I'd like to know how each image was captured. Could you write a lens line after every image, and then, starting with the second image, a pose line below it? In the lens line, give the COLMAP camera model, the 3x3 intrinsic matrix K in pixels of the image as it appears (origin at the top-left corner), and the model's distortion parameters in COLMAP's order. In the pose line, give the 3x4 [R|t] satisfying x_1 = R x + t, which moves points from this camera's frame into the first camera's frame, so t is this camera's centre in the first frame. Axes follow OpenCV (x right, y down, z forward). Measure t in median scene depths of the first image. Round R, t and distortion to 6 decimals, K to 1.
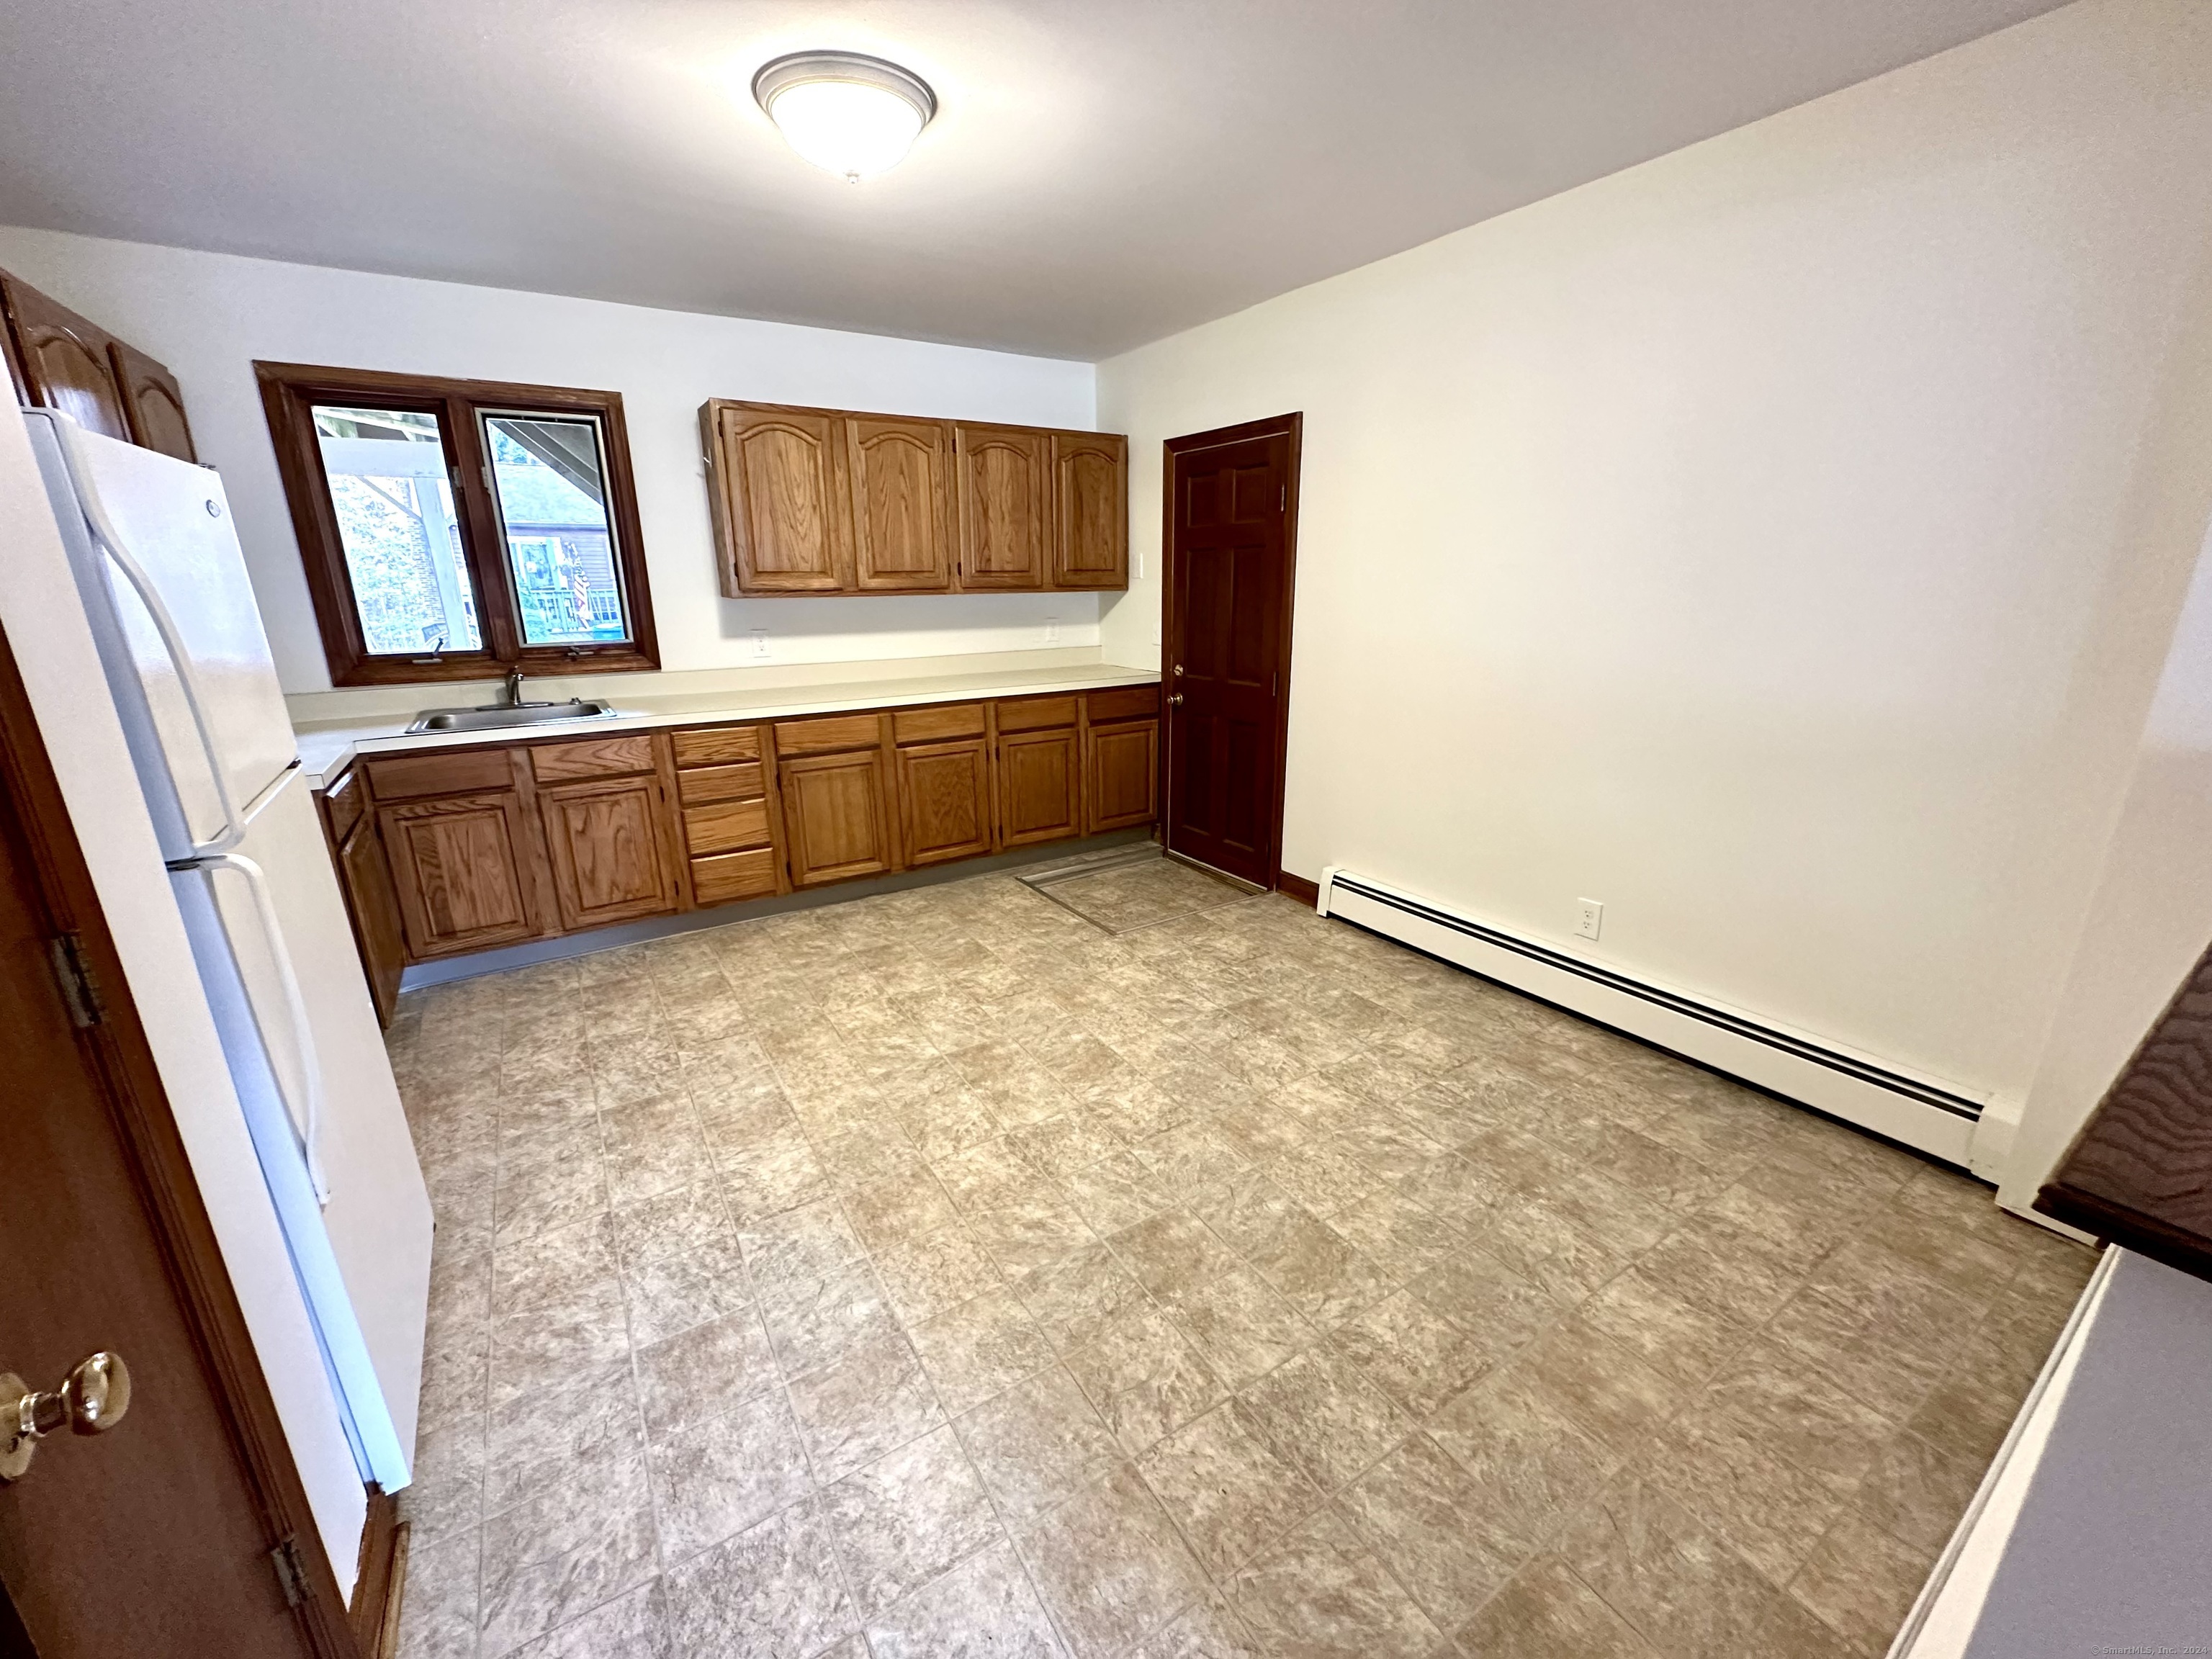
lens RADIAL K [[877.6, 0, 1106.8], [0, 877.6, 823.1], [0, 0, 1]] dist [-0.000530, -0.000051]
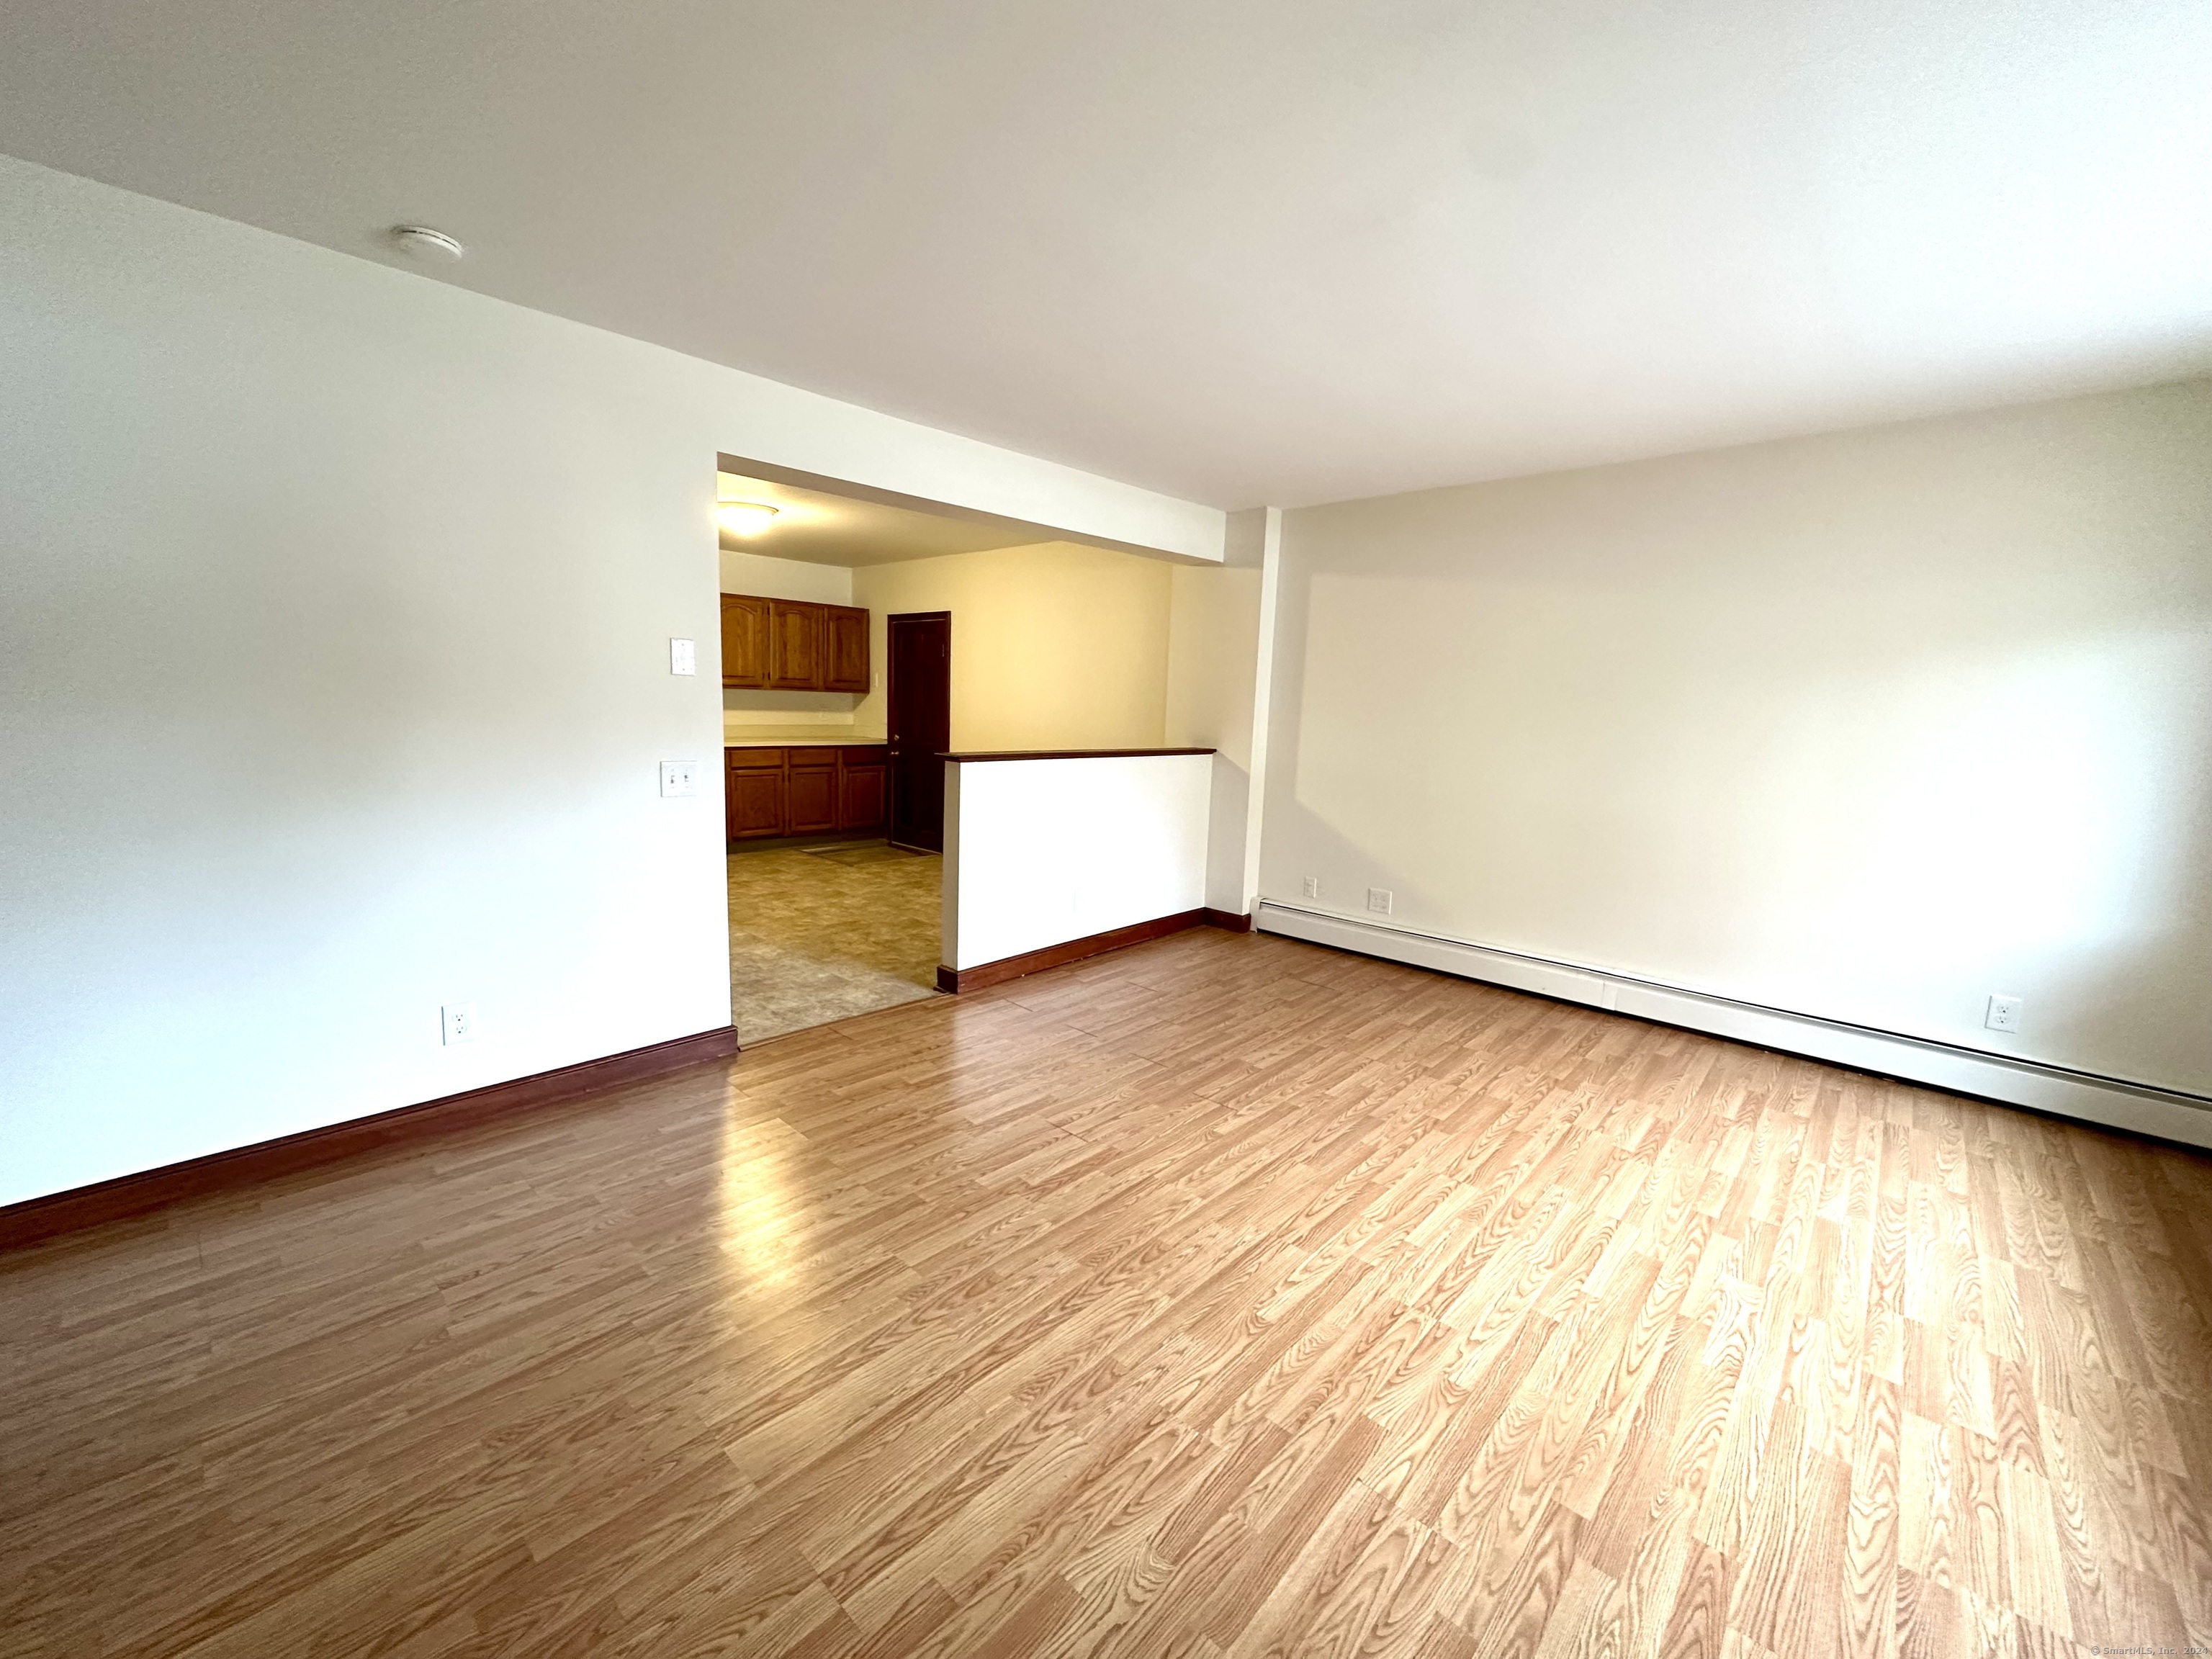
lens RADIAL K [[877.6, 0, 1102.7], [0, 877.6, 825.7], [0, 0, 1]] dist [-0.000530, -0.000051]
pose [[0.971771, 0.011045, 0.235666, 0.073280], [0.019312, 0.991827, -0.126116, 0.246758], [-0.235133, 0.127108, 0.963616, -0.829852]]
